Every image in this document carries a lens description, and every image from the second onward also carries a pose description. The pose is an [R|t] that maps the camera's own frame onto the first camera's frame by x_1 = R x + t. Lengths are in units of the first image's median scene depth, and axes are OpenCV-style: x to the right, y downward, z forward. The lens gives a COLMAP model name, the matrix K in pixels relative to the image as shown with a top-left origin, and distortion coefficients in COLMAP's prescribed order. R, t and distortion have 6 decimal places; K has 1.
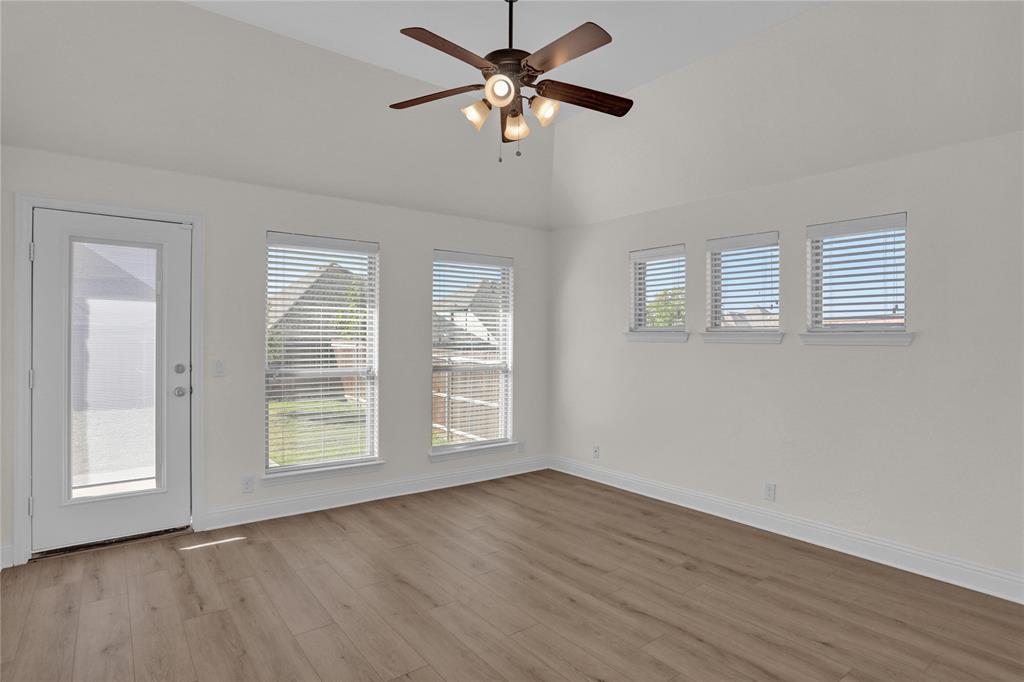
lens RADIAL K [[554.4, 0, 516.3], [0, 554.4, 338.3], [0, 0, 1]] dist [-0.048420, 0.014779]
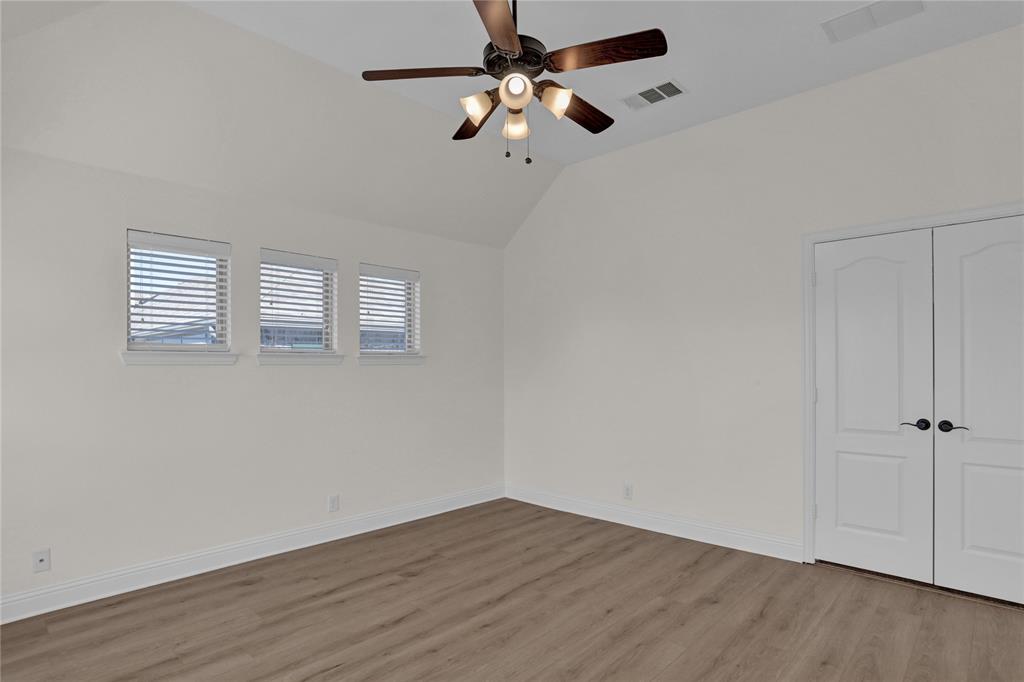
lens RADIAL K [[554.4, 0, 516.9], [0, 554.4, 345.2], [0, 0, 1]] dist [-0.048420, 0.014779]
pose [[-0.170911, 0.016886, 0.985142, -0.798856], [0.001740, 0.999857, -0.016836, -0.012425], [-0.985285, -0.001163, -0.170916, 0.995544]]
